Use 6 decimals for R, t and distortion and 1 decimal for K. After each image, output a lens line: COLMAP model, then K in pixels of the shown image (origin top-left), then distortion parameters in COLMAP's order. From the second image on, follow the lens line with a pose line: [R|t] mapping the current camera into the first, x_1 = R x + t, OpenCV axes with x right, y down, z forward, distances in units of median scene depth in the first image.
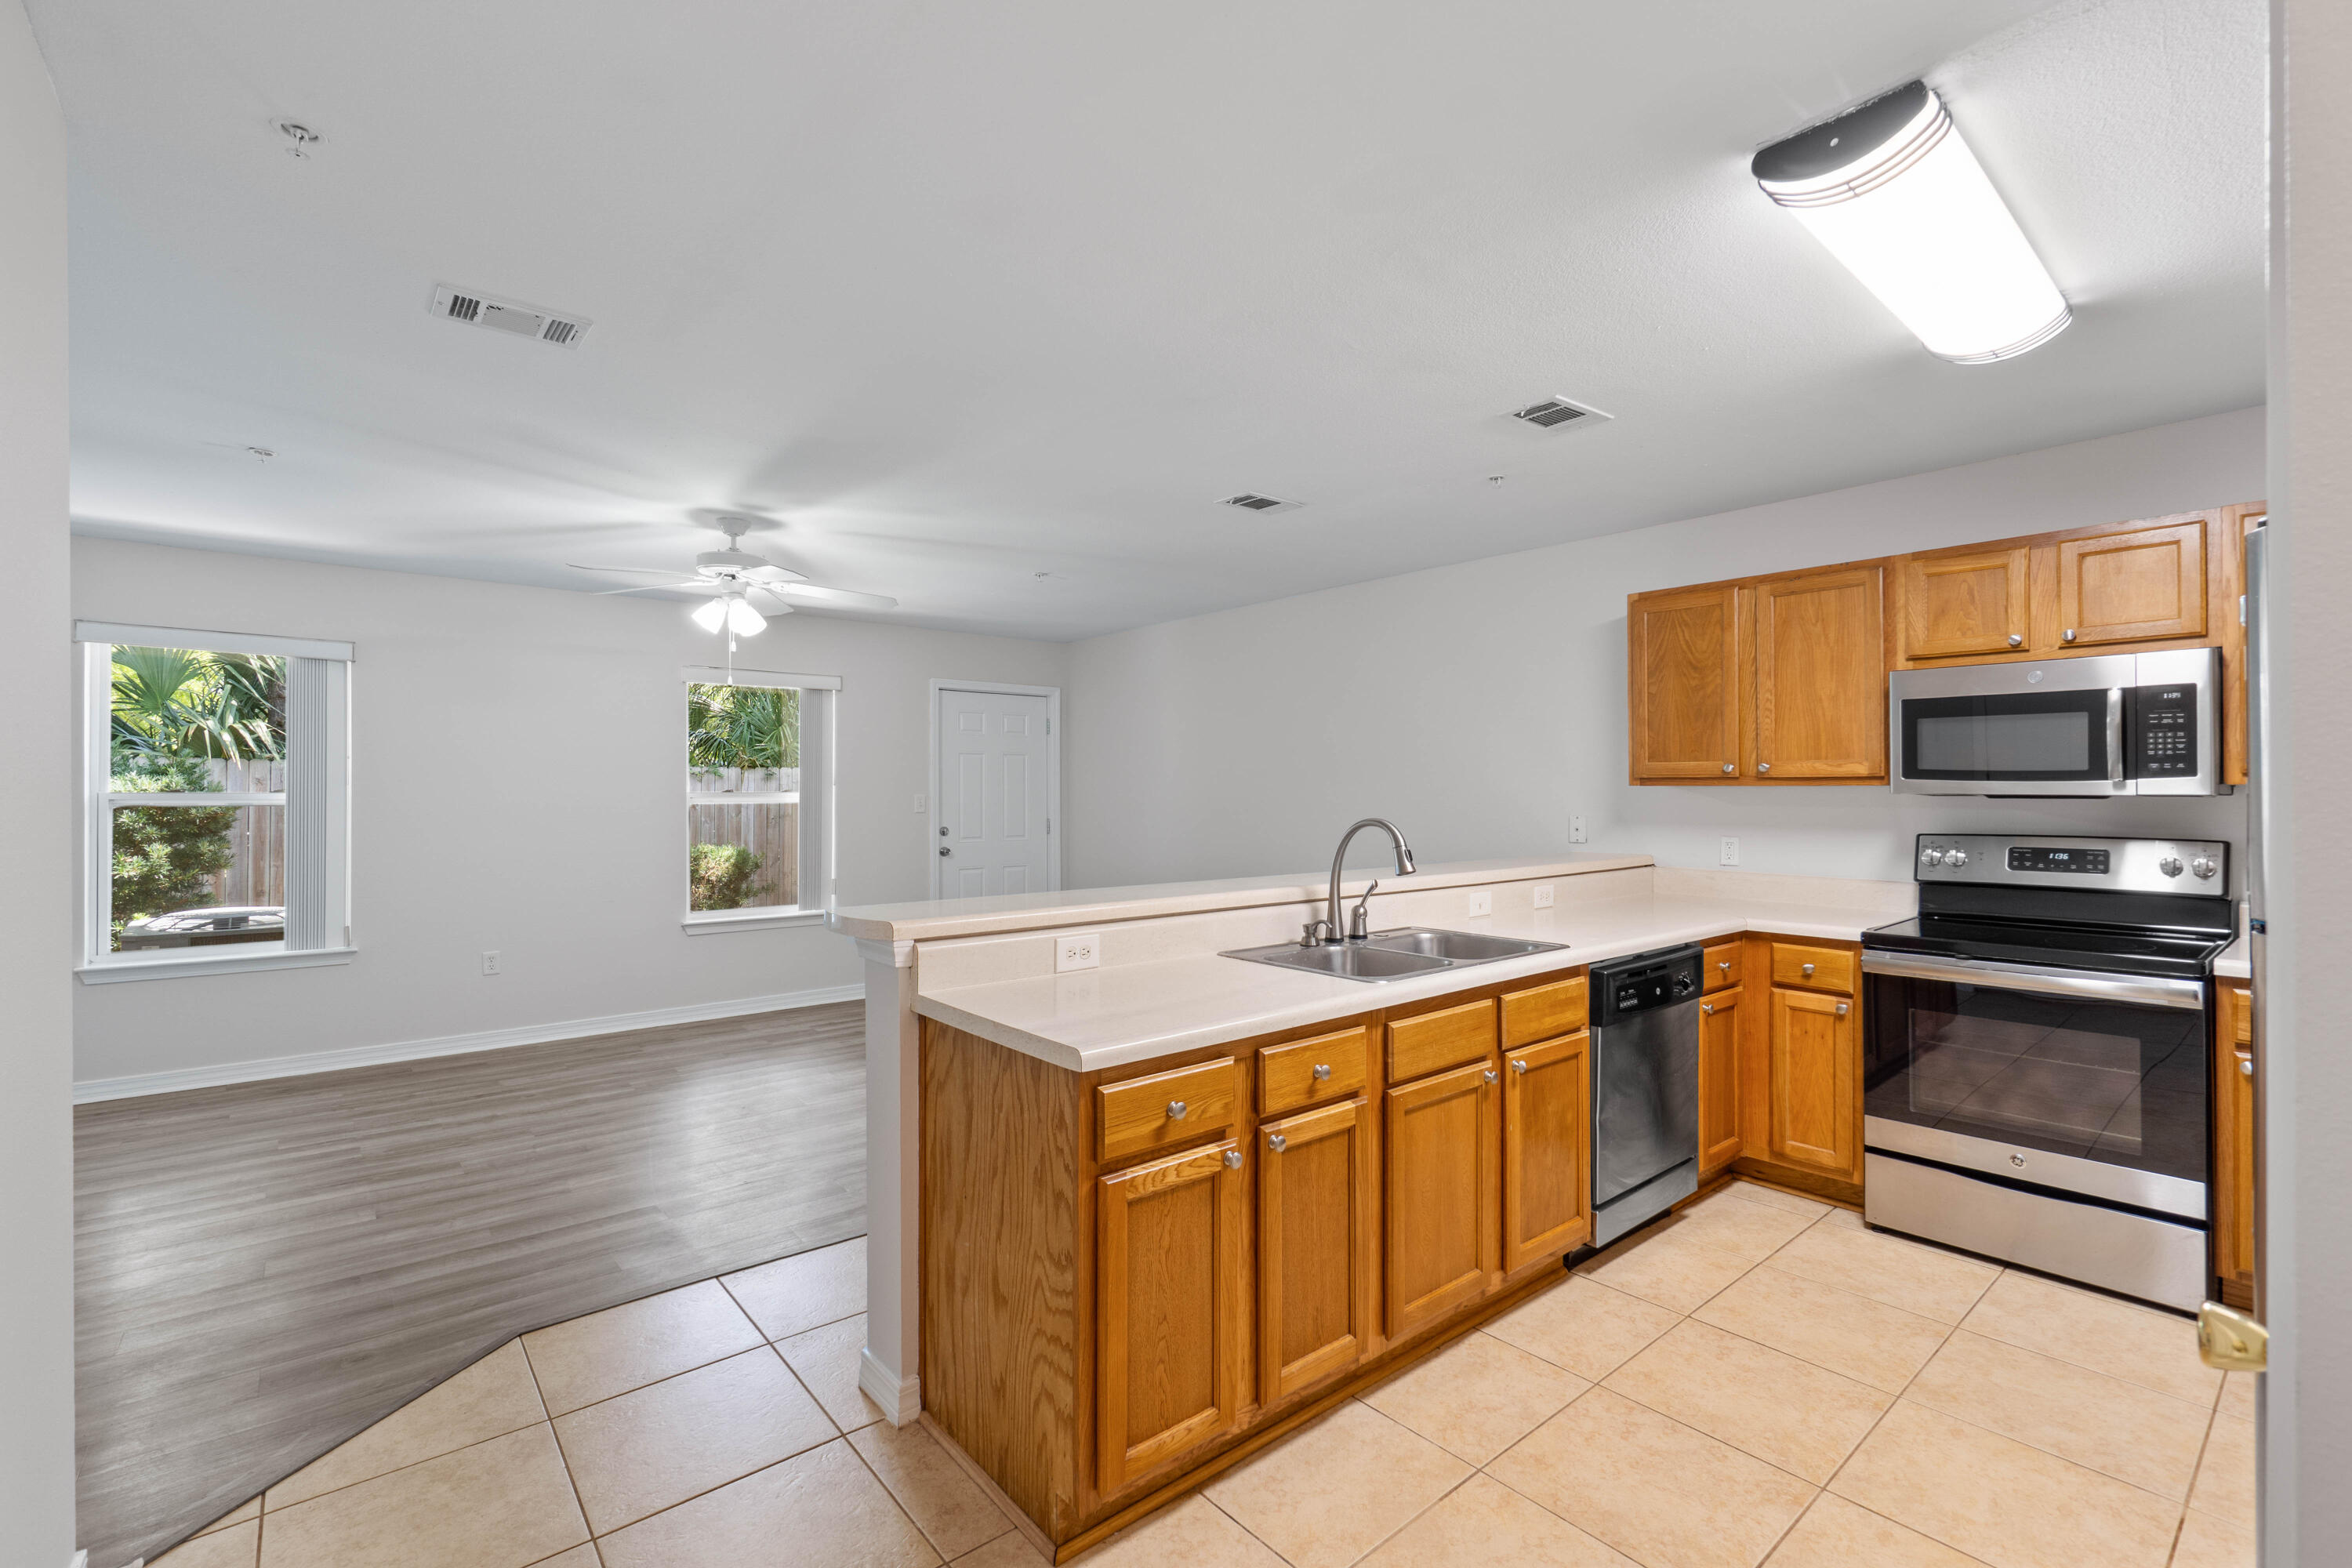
lens RADIAL K [[1019.7, 0, 1195.4], [0, 1019.7, 785.9], [0, 0, 1]] dist [-0.002369, 0.000235]
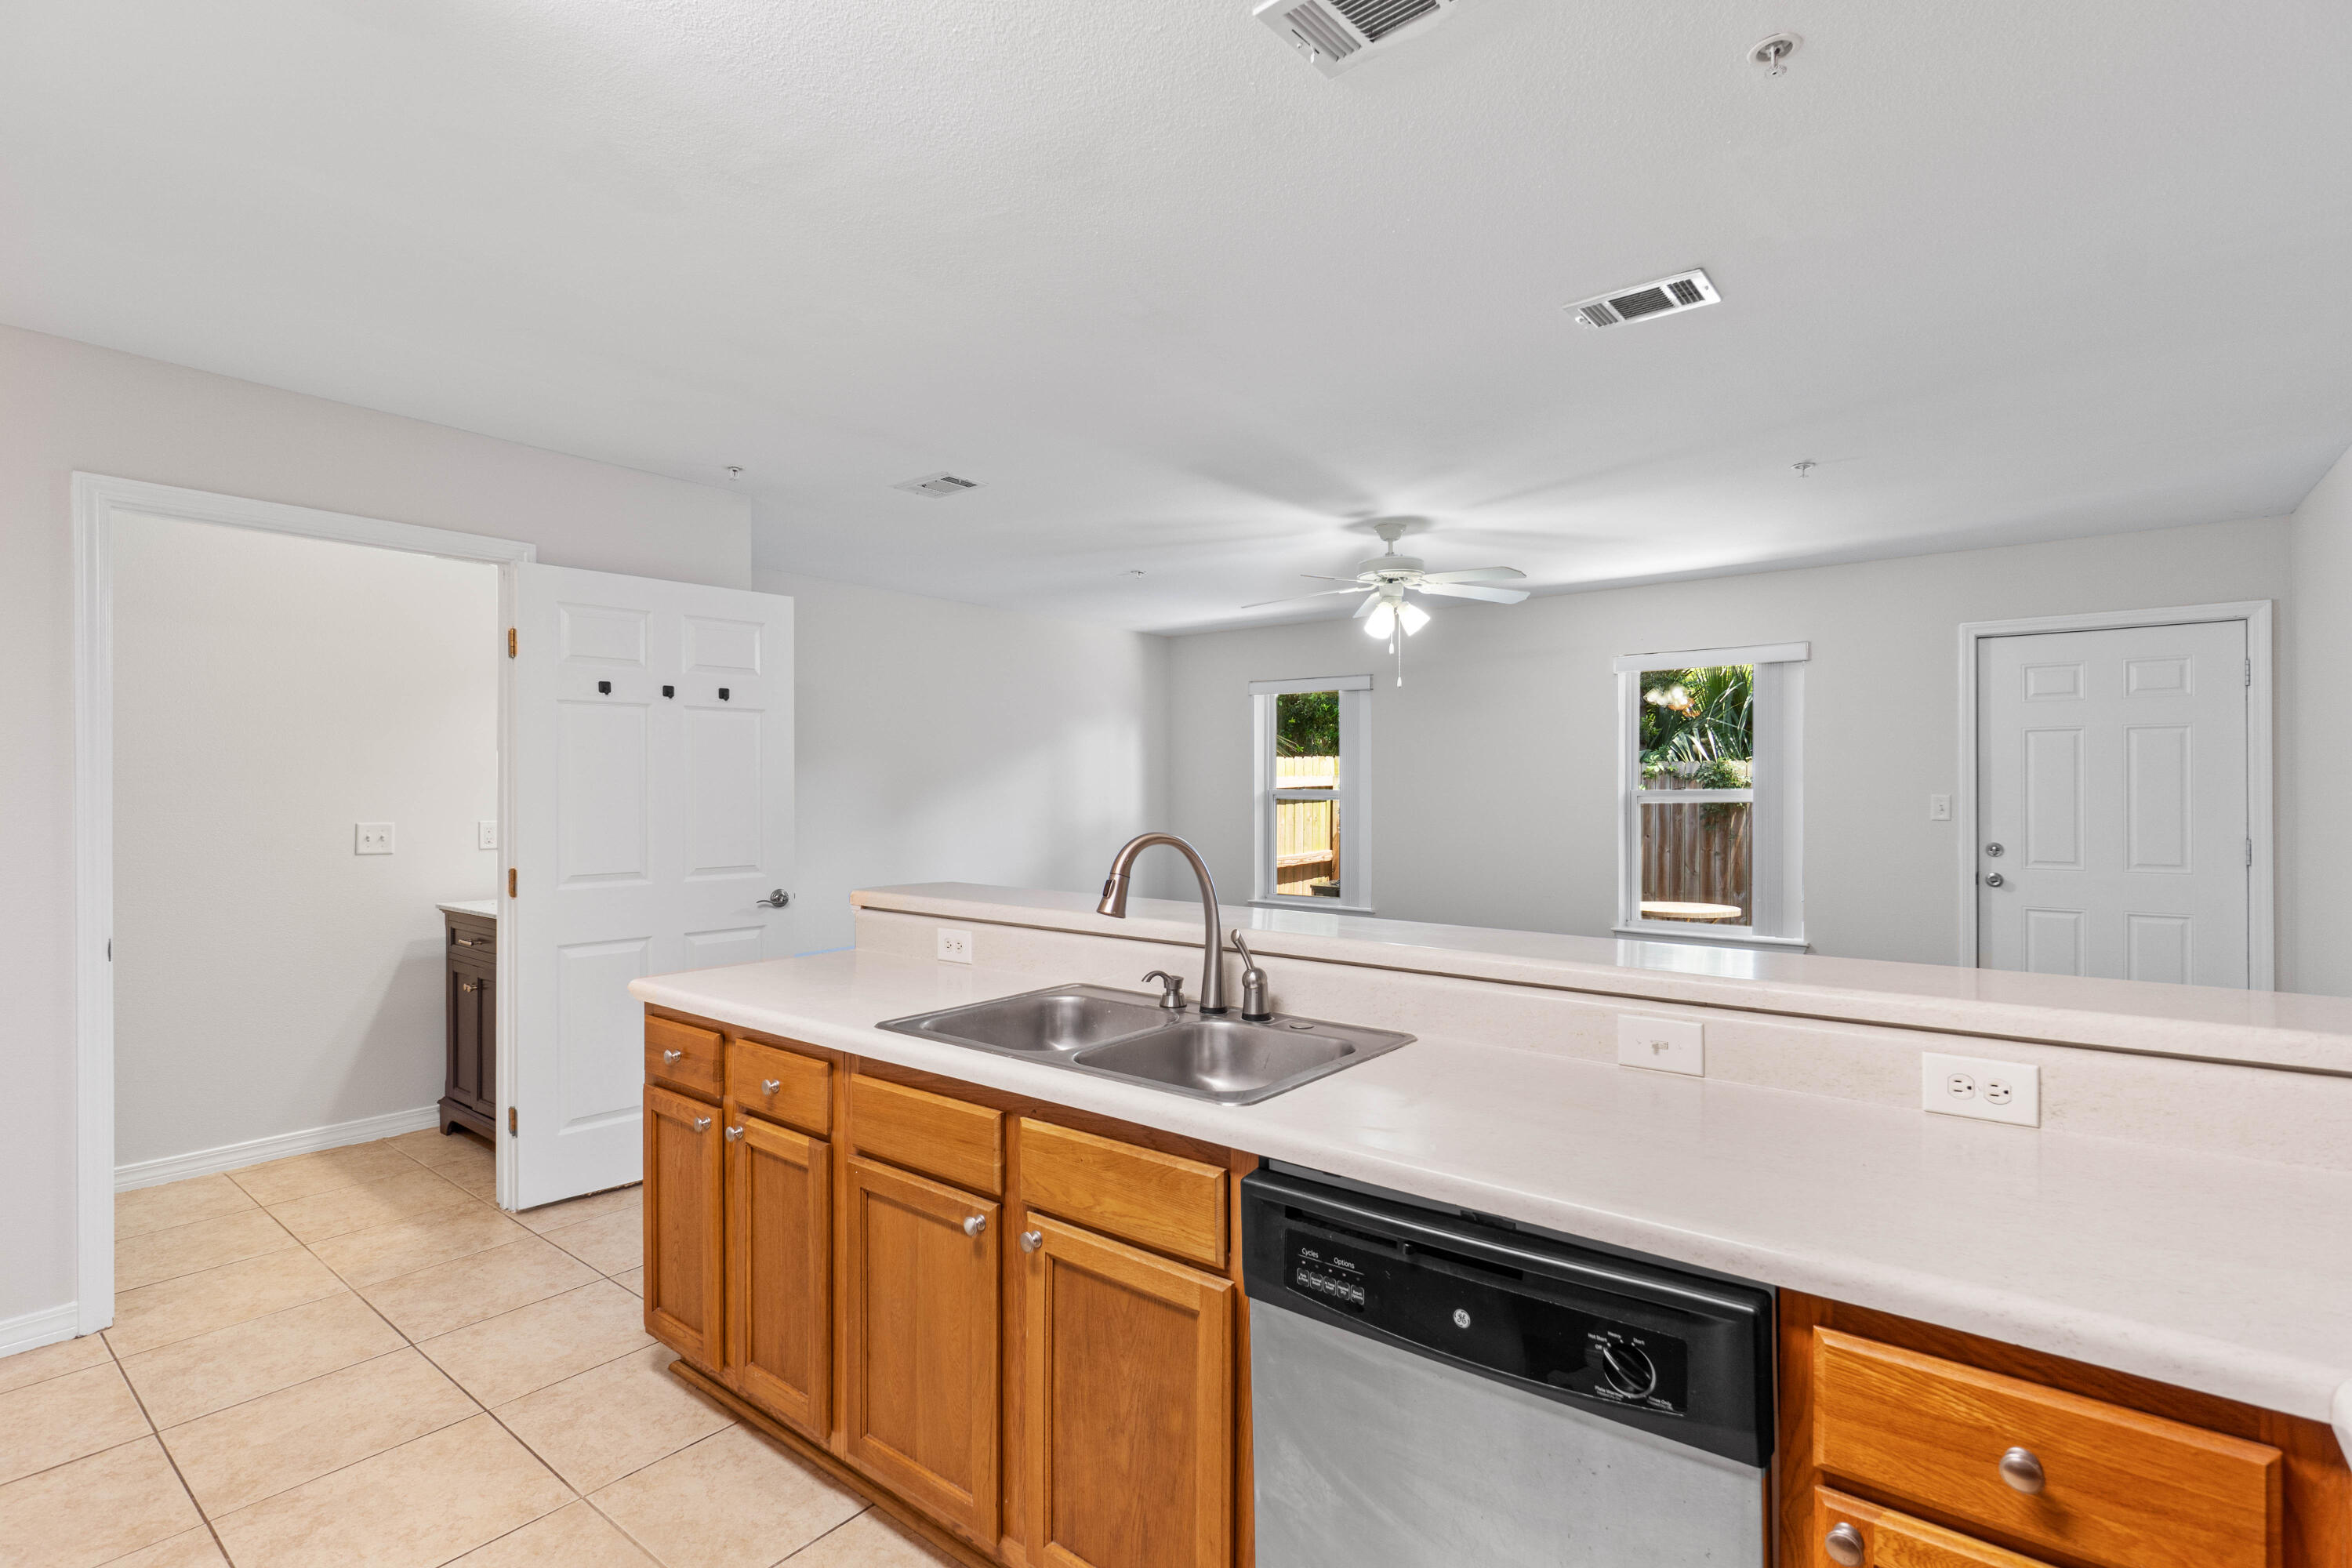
lens RADIAL K [[1107.6, 0, 1174.8], [0, 1107.6, 776.5], [0, 0, 1]] dist [-0.012152, 0.008693]
pose [[0.194959, -0.007419, -0.980783, 0.808842], [0.003280, 0.999971, -0.006912, -0.000459], [0.980806, -0.001870, 0.194977, 0.779212]]
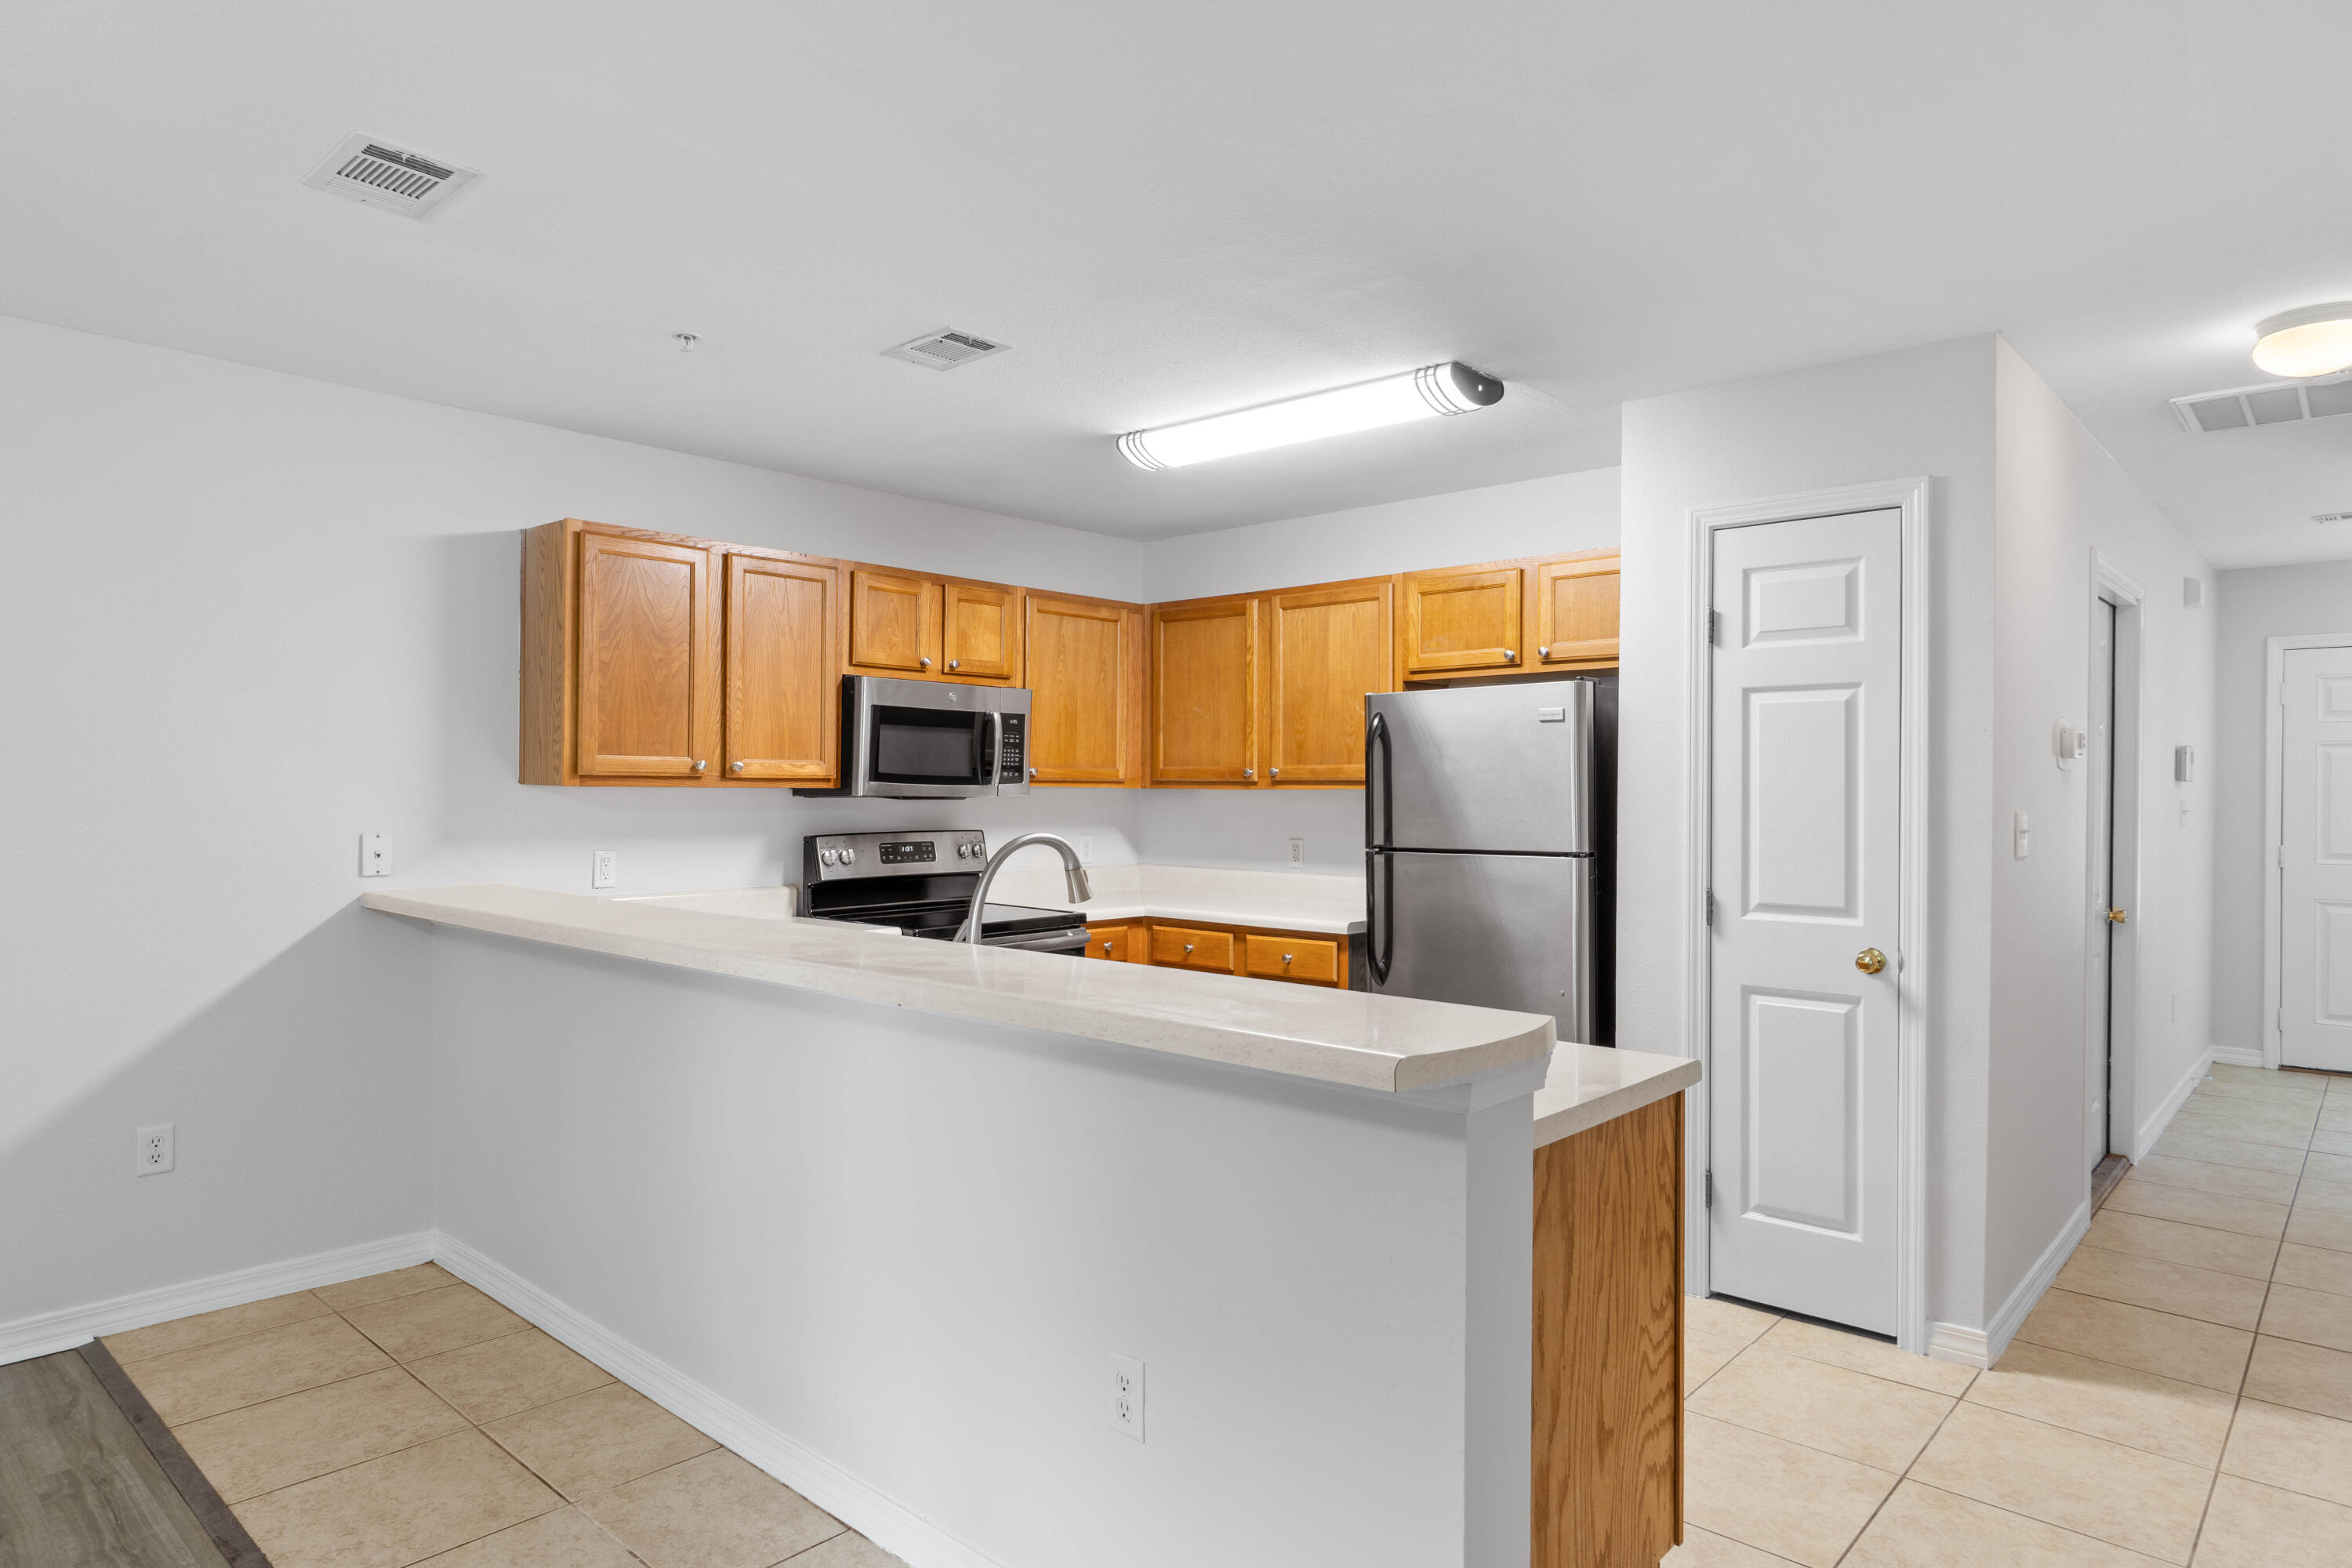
lens RADIAL K [[1327.3, 0, 1159.1], [0, 1327.3, 792.2], [0, 0, 1]] dist [0.003737, -0.003345]
pose [[-0.113176, -0.002663, 0.993571, -0.718803], [-0.007171, 0.999973, 0.001863, -0.000428], [-0.993549, -0.006914, -0.113192, 0.905801]]
